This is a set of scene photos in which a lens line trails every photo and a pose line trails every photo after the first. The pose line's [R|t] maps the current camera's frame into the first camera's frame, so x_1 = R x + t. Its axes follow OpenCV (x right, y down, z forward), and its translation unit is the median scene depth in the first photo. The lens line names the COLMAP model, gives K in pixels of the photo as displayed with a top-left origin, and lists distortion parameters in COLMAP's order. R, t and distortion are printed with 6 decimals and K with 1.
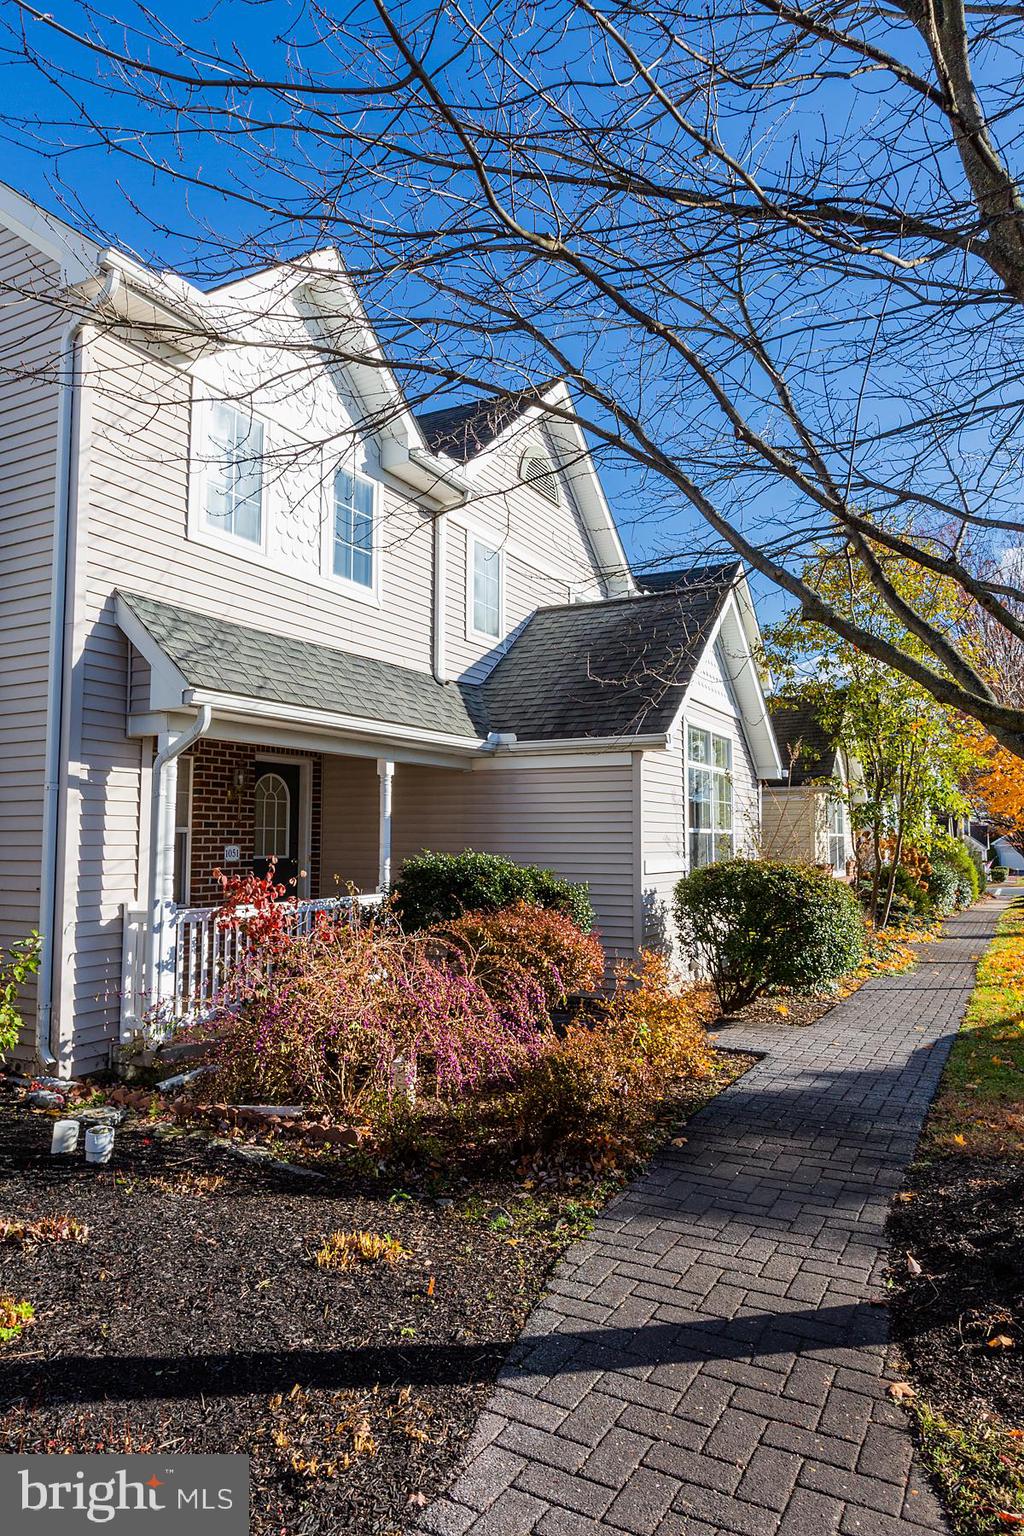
lens RADIAL K [[929.6, 0, 512.0], [0, 929.6, 768.0], [0, 0, 1]] dist [0.000292, -0.000127]
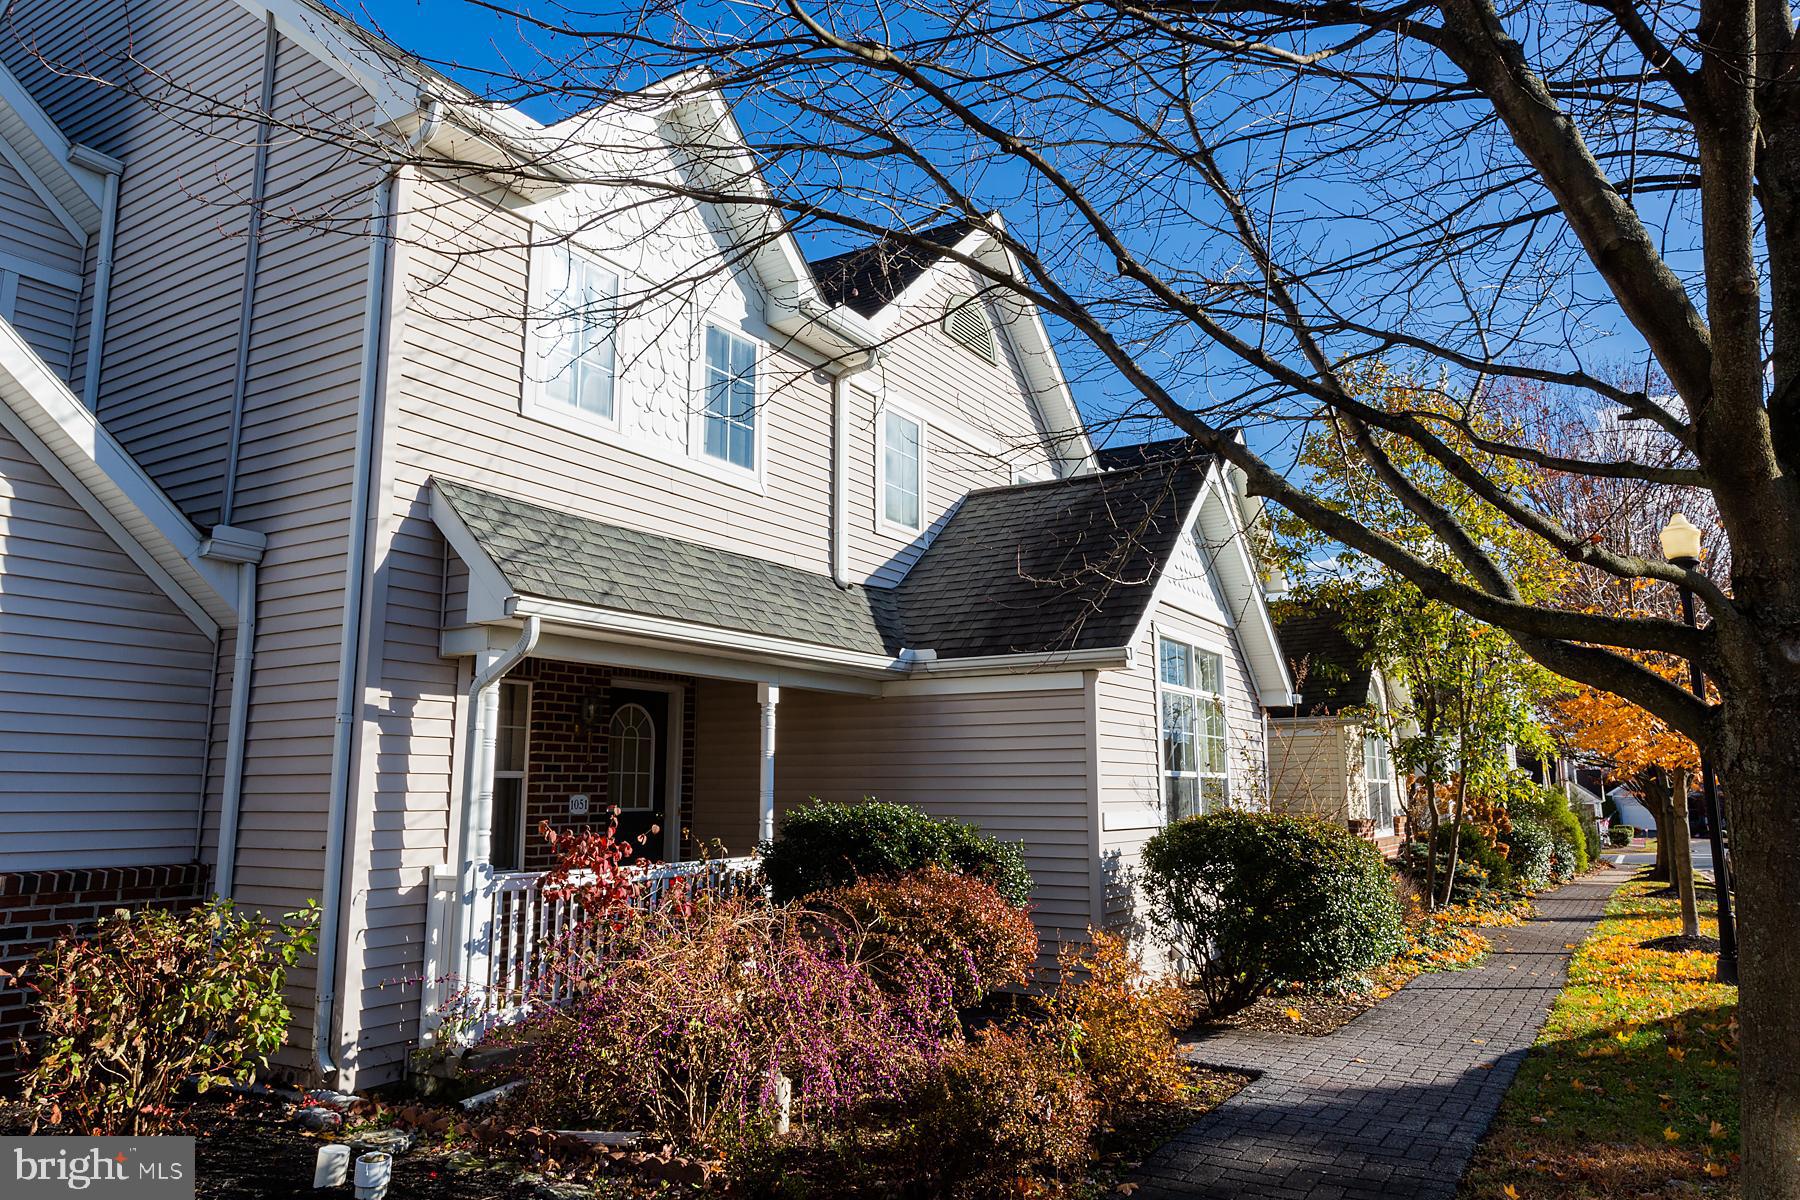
lens RADIAL K [[1188.8, 0, 887.6], [0, 1188.8, 589.3], [0, 0, 1]] dist [0.002675, -0.001045]
pose [[0.997827, -0.013716, -0.064452, 0.037886], [0.007800, 0.995805, -0.091171, 0.004799], [0.065432, 0.090470, 0.993747, -0.006746]]
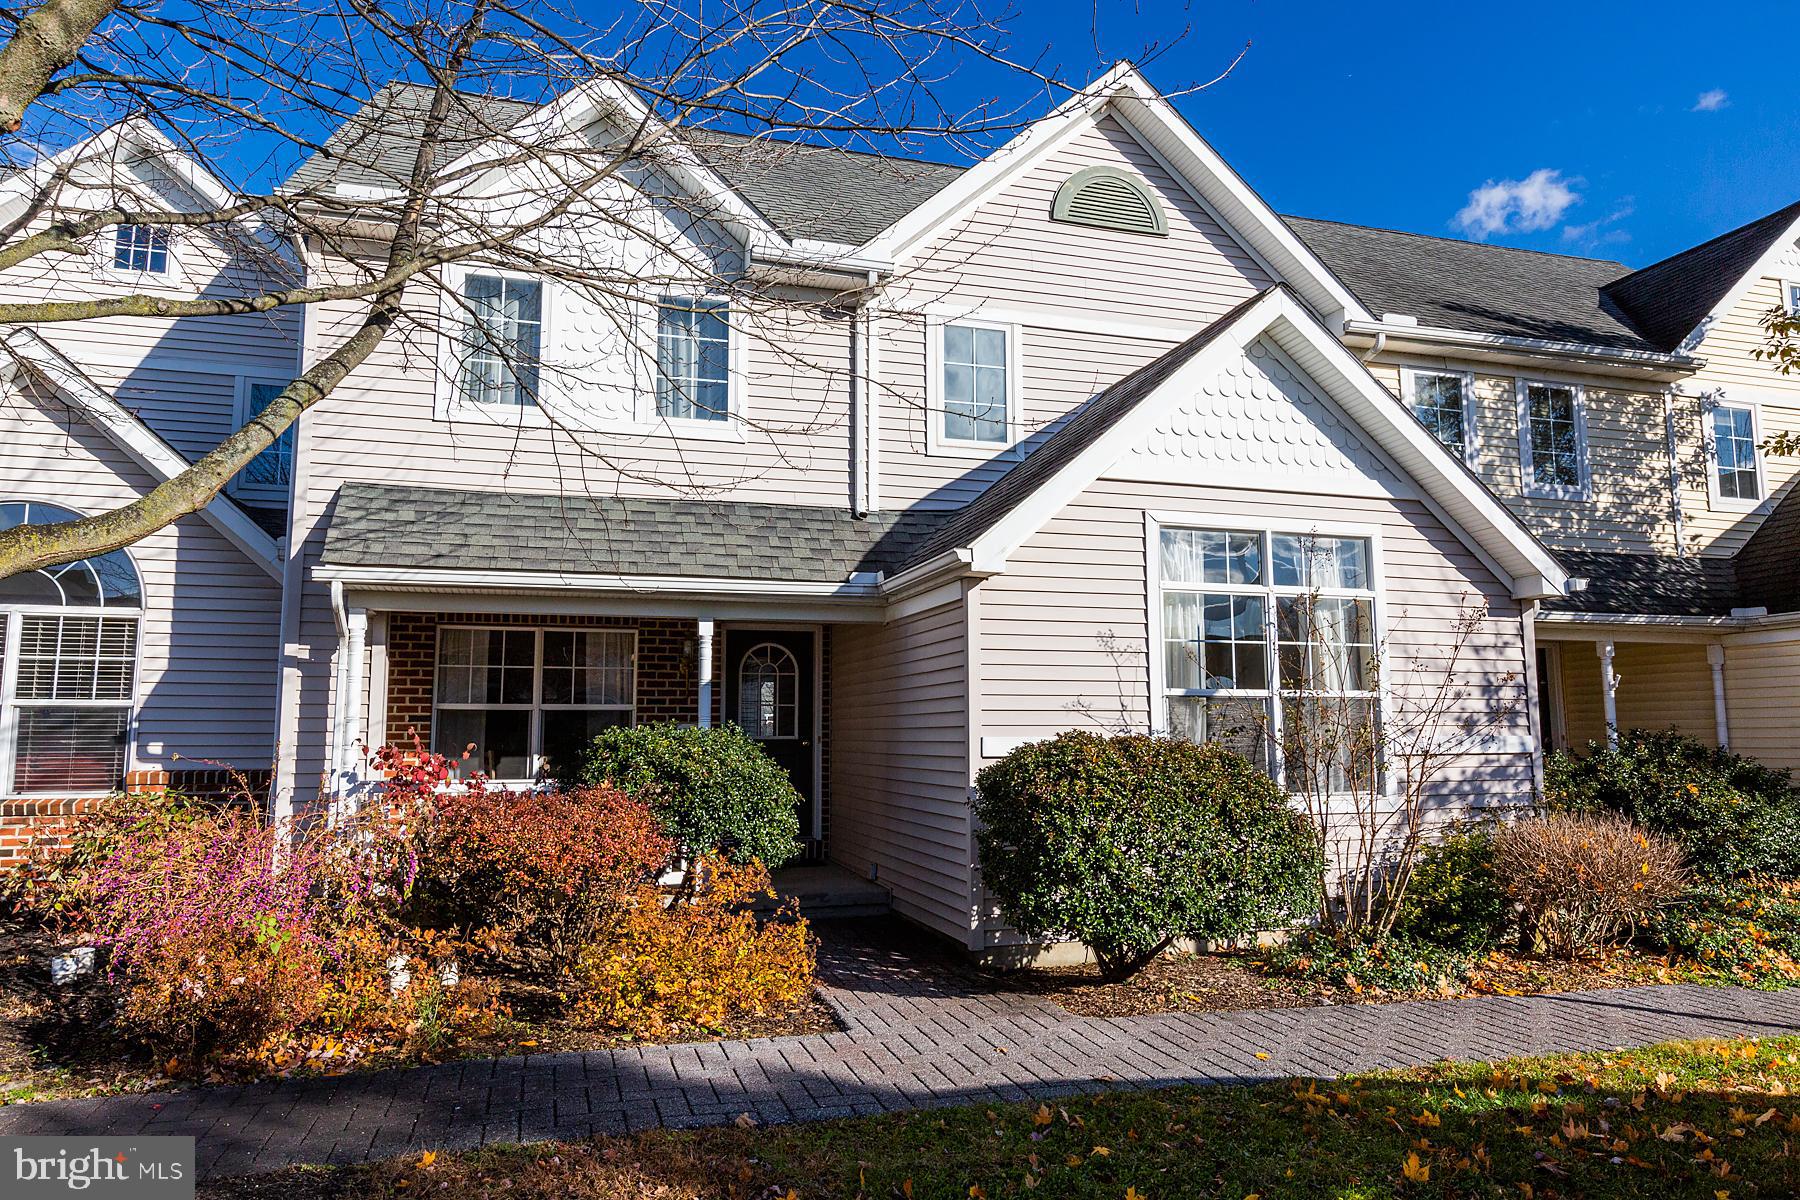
lens RADIAL K [[1135.0, 0, 900.0], [0, 1135.0, 600.0], [0, 0, 1]] dist [0.002760, -0.000592]
pose [[0.710699, -0.088480, -0.697910, 0.854602], [0.059441, 0.996064, -0.065749, 0.063288], [0.700980, 0.005243, 0.713161, 0.457425]]
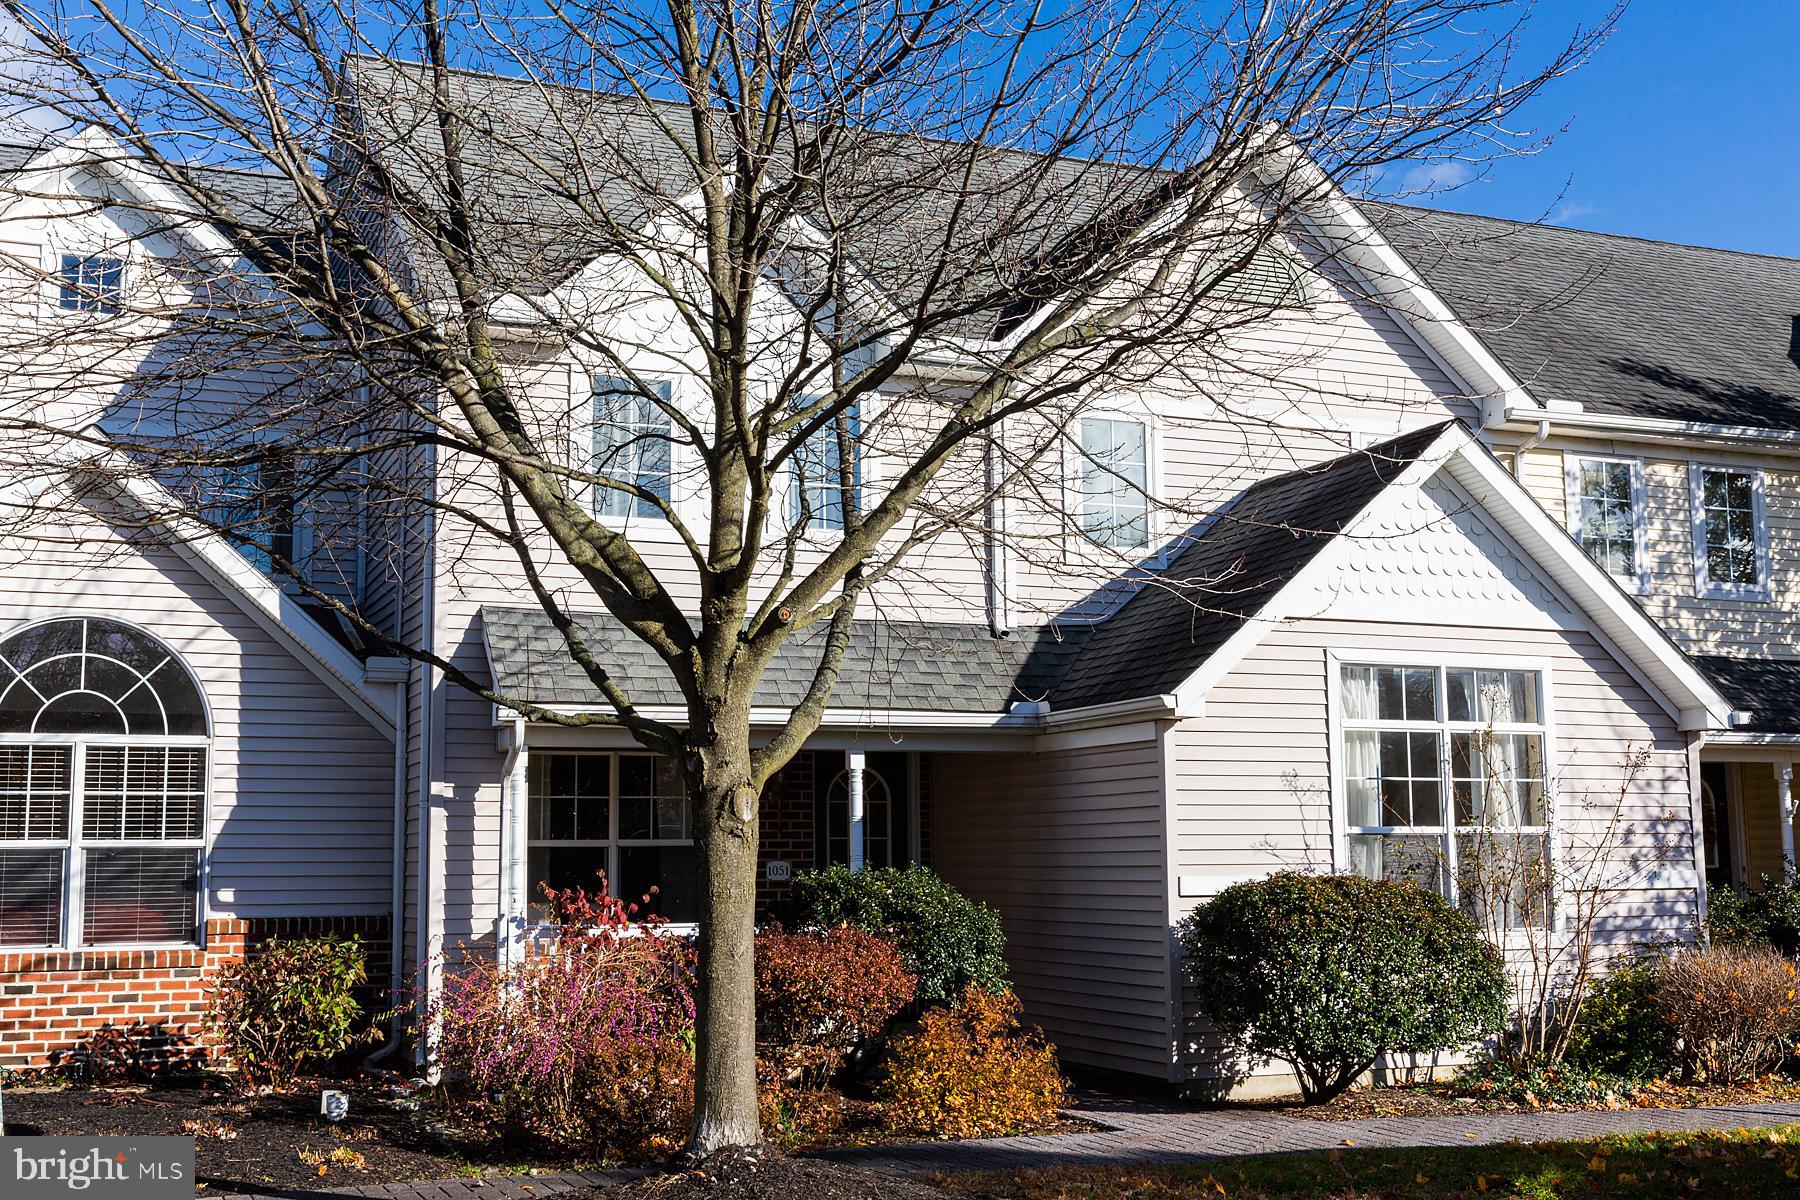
lens RADIAL K [[1984.0, 0, 891.5], [0, 1984.0, 614.9], [0, 0, 1]] dist [-0.000483, 0.035938]
pose [[0.778146, -0.087377, -0.621976, 1.138089], [0.059744, 0.996083, -0.065189, -0.014188], [0.625236, 0.013567, 0.780318, -0.366305]]
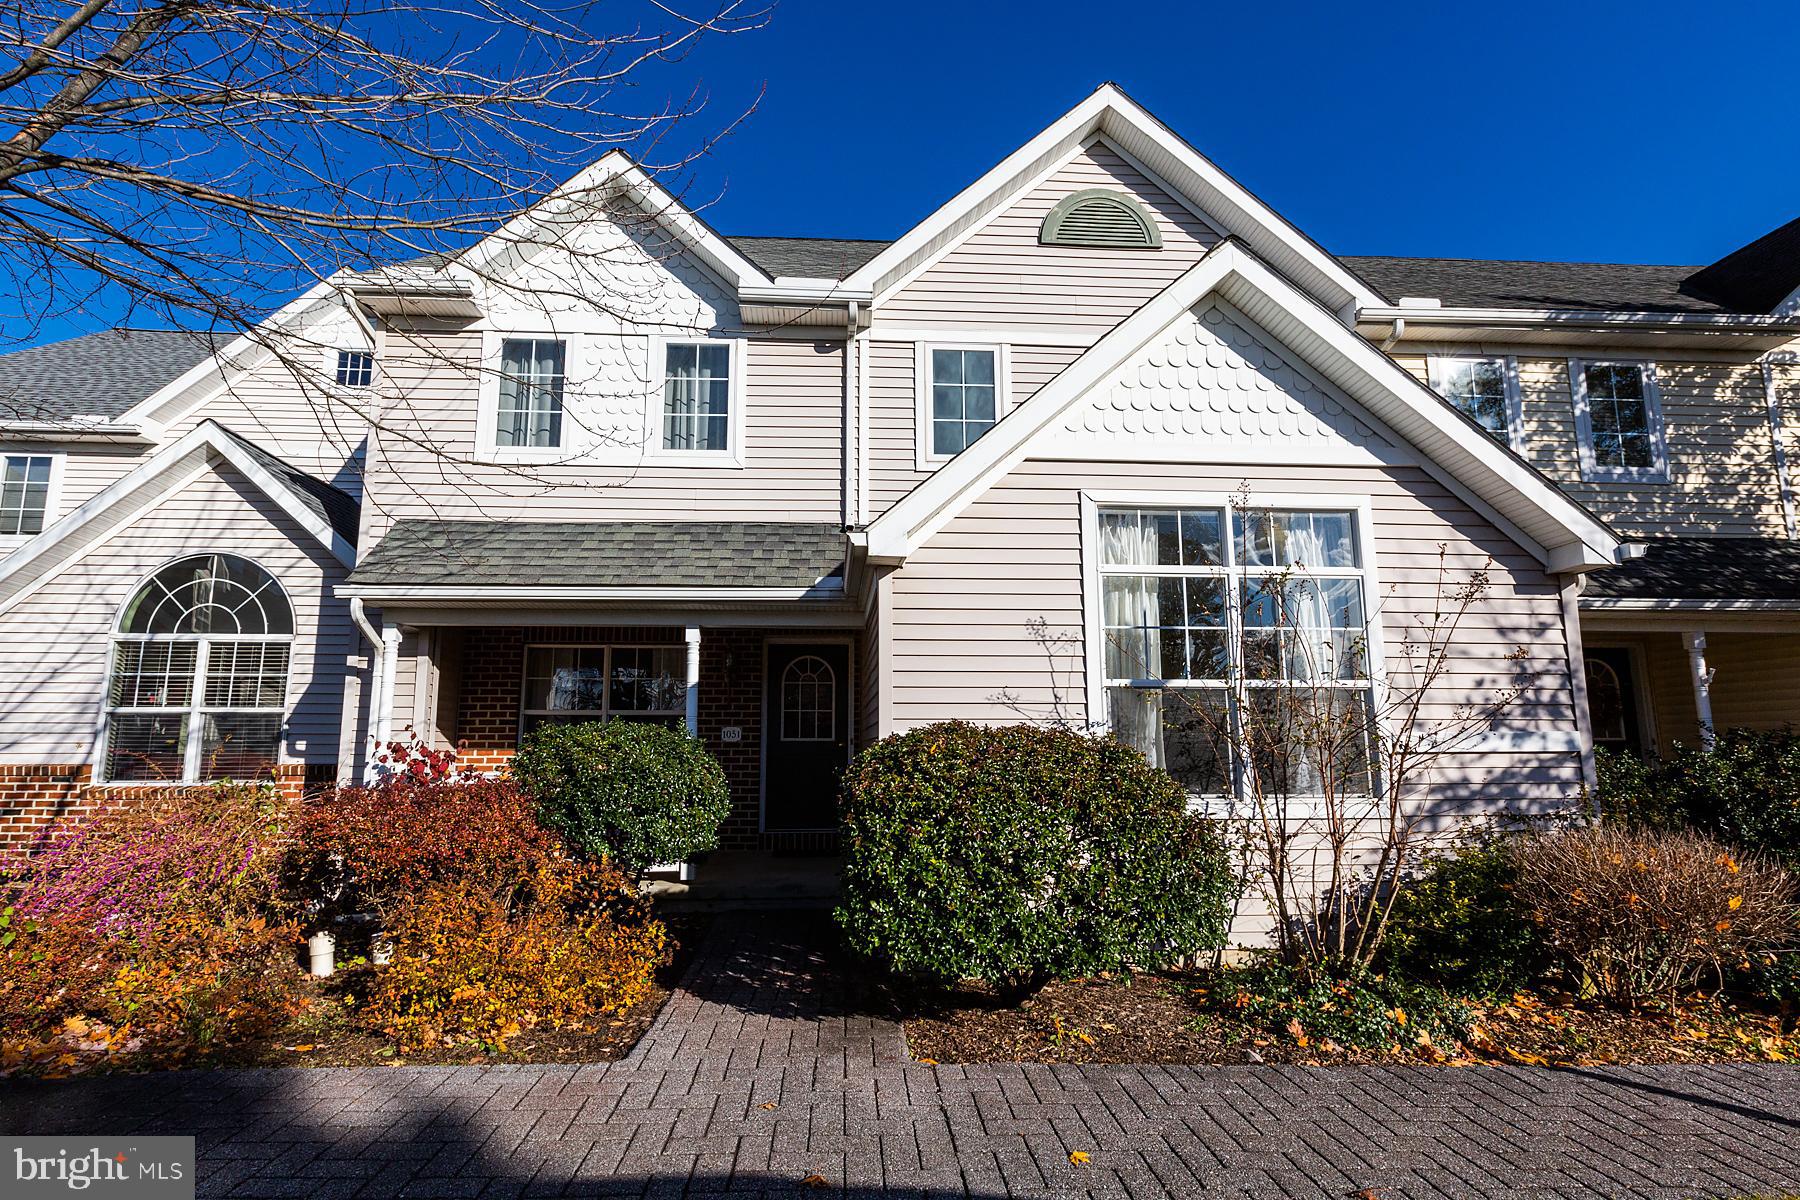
lens RADIAL K [[842.3, 0, 885.1], [0, 842.3, 627.1], [0, 0, 1]] dist [0.000845, -0.000139]
pose [[0.527405, -0.125686, -0.840266, 0.798106], [0.068588, 0.992068, -0.105342, 0.111208], [0.846841, -0.002075, 0.531842, 0.852104]]
